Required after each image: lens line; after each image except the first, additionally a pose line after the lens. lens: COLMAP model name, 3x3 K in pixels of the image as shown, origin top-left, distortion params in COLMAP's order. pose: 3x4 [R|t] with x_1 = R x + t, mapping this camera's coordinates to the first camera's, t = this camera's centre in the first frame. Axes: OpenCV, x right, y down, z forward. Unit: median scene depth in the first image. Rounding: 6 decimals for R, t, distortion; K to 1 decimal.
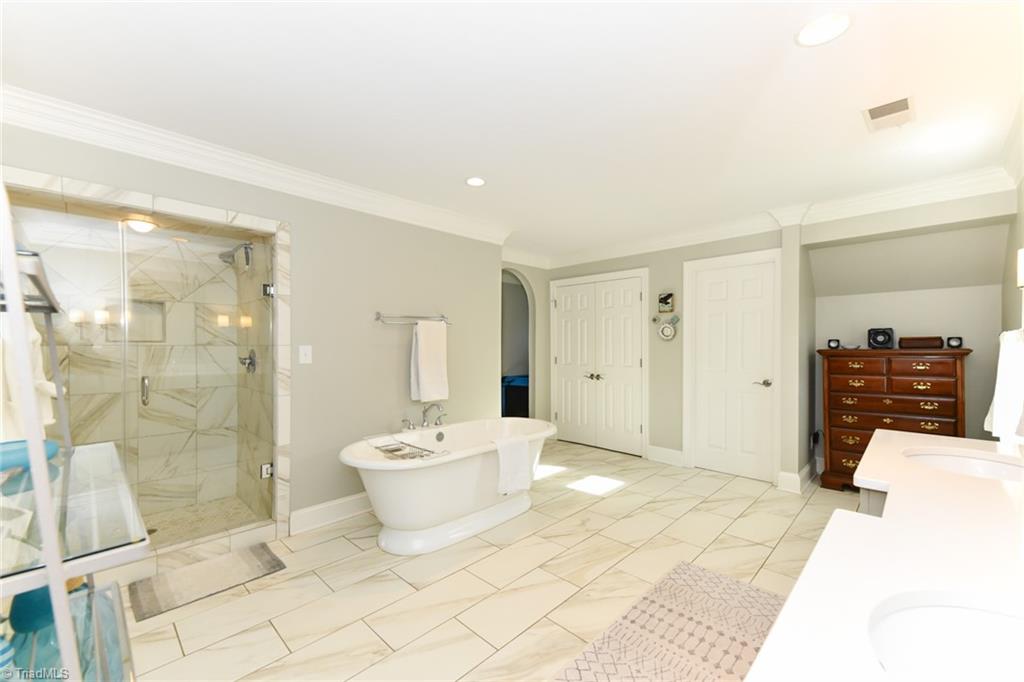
lens RADIAL K [[409.1, 0, 519.3], [0, 409.1, 348.9], [0, 0, 1]] dist [0.019430, -0.004440]
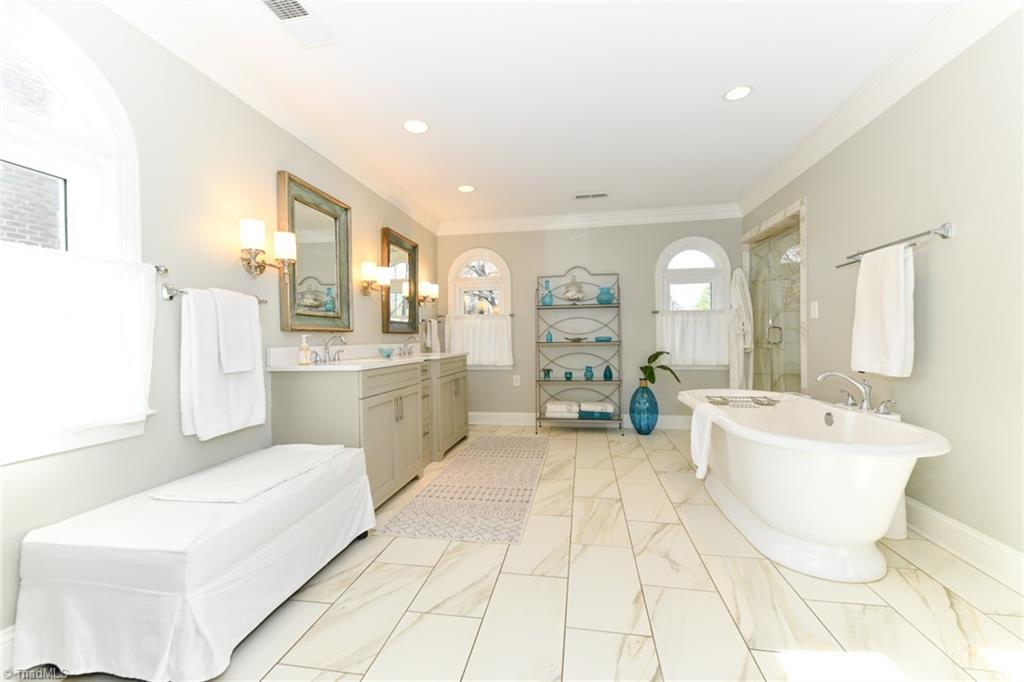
lens RADIAL K [[409.1, 0, 513.5], [0, 409.1, 337.8], [0, 0, 1]] dist [0.019430, -0.004440]
pose [[-0.831012, 0.017808, -0.555969, 0.686612], [0.018846, 0.999815, 0.003856, 0.063807], [0.555935, -0.007274, -0.831194, 1.346864]]
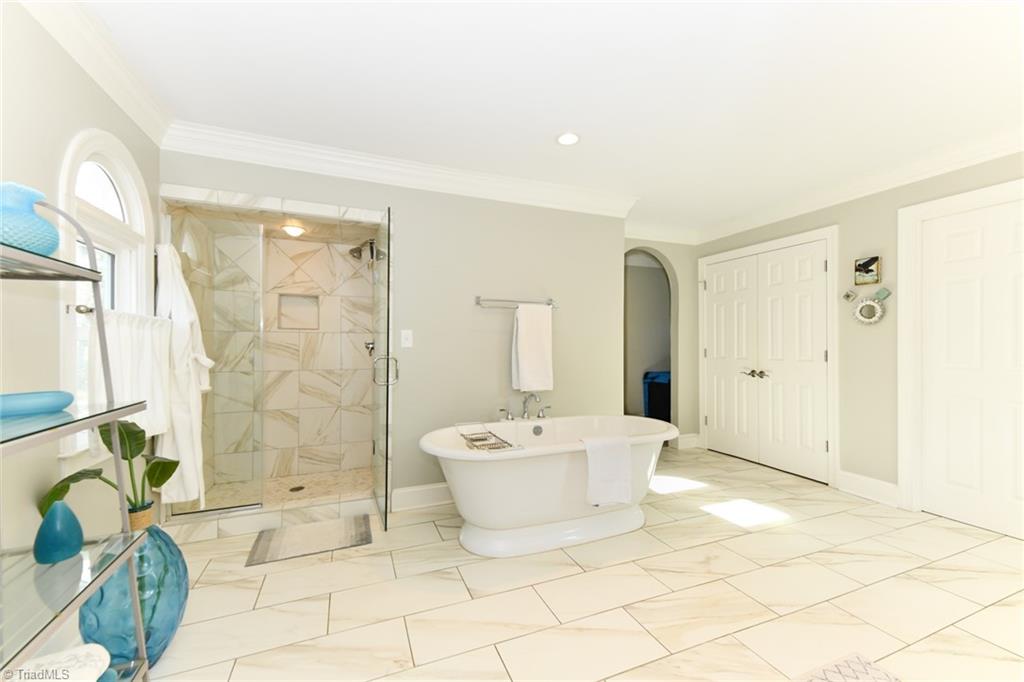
lens RADIAL K [[409.1, 0, 517.1], [0, 409.1, 343.9], [0, 0, 1]] dist [0.019430, -0.004440]
pose [[0.916085, 0.000874, -0.400982, 0.134180], [-0.004134, 0.999965, -0.007265, 0.030599], [0.400962, 0.008313, 0.916057, 0.154032]]
